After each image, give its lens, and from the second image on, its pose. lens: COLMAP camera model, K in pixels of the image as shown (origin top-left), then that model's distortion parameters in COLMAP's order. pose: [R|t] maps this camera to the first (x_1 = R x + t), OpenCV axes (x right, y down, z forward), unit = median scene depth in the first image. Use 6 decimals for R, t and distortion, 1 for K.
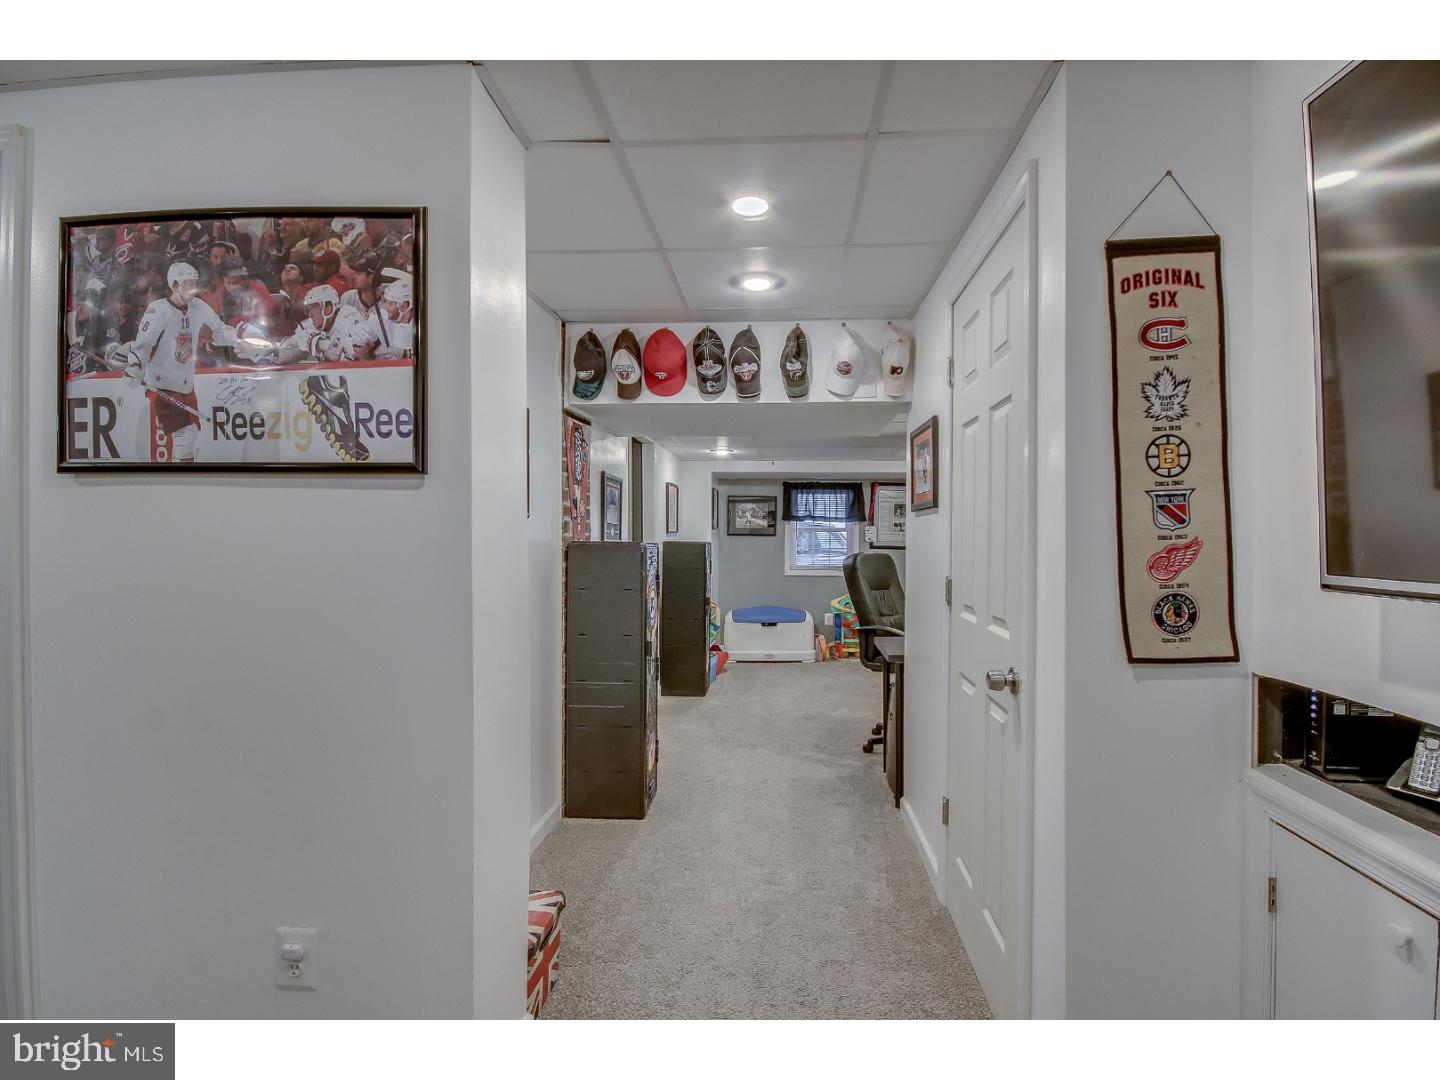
lens RADIAL K [[633.7, 0, 720.0], [0, 633.7, 540.0], [0, 0, 1]] dist [-0.000633, -0.000533]
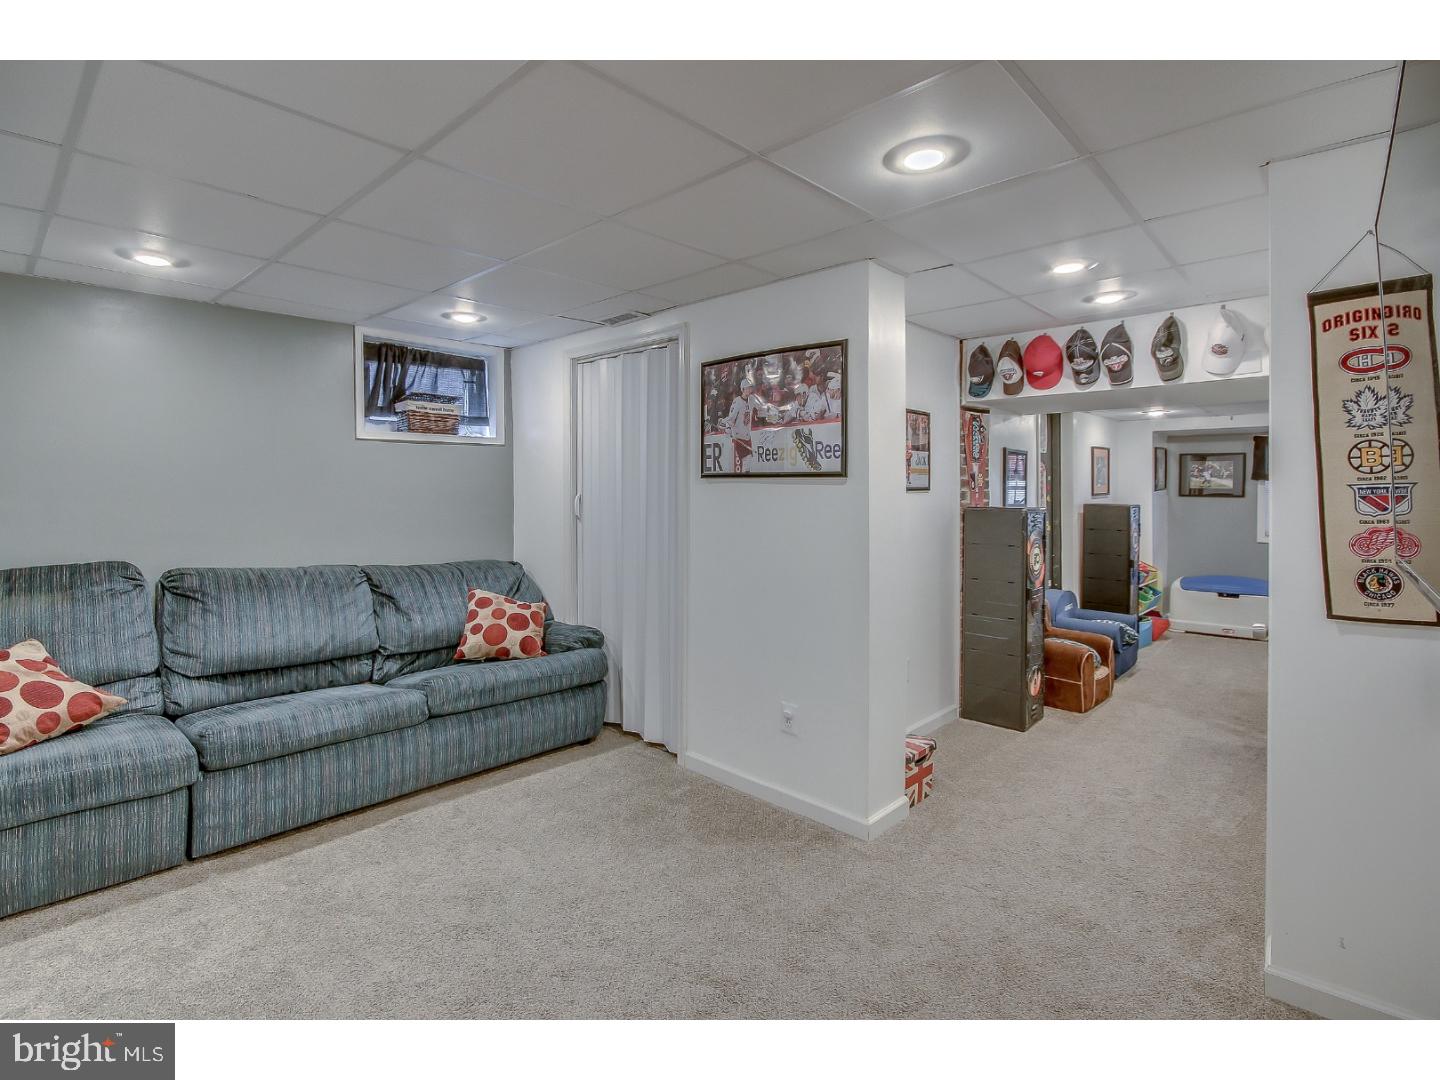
lens RADIAL K [[696.3, 0, 726.5], [0, 696.3, 531.6], [0, 0, 1]] dist [-0.002868, -0.000725]
pose [[0.774281, 0.037965, -0.631702, 0.582872], [-0.000338, 0.998224, 0.059579, -0.065157], [0.632842, -0.045918, 0.772918, -0.853651]]
